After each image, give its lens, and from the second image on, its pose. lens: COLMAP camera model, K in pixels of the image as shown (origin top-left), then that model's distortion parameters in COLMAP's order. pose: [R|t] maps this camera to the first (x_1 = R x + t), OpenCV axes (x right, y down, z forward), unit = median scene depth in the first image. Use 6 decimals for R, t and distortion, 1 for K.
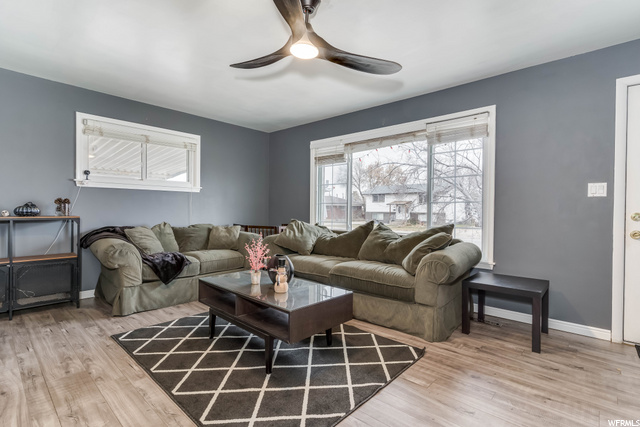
lens RADIAL K [[306.8, 0, 321.3], [0, 306.8, 217.4], [0, 0, 1]] dist [-0.009110, 0.000422]
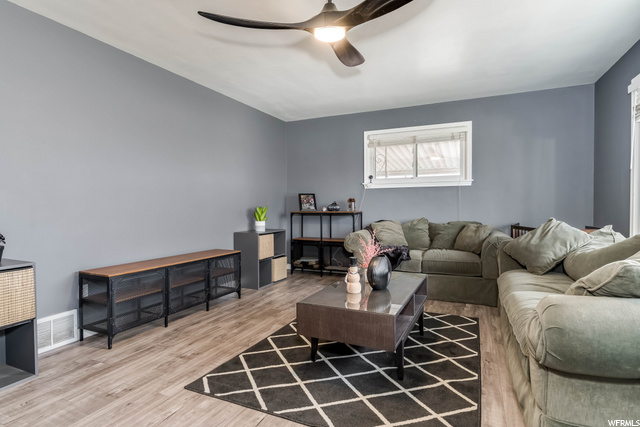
lens RADIAL K [[342.3, 0, 316.3], [0, 342.3, 212.2], [0, 0, 1]] dist [-0.003847, -0.000536]
pose [[0.294333, 0.004239, -0.955693, 0.538379], [-0.014411, 0.999896, -0.000003, 0.002334], [0.955594, 0.013773, 0.294364, 0.376570]]
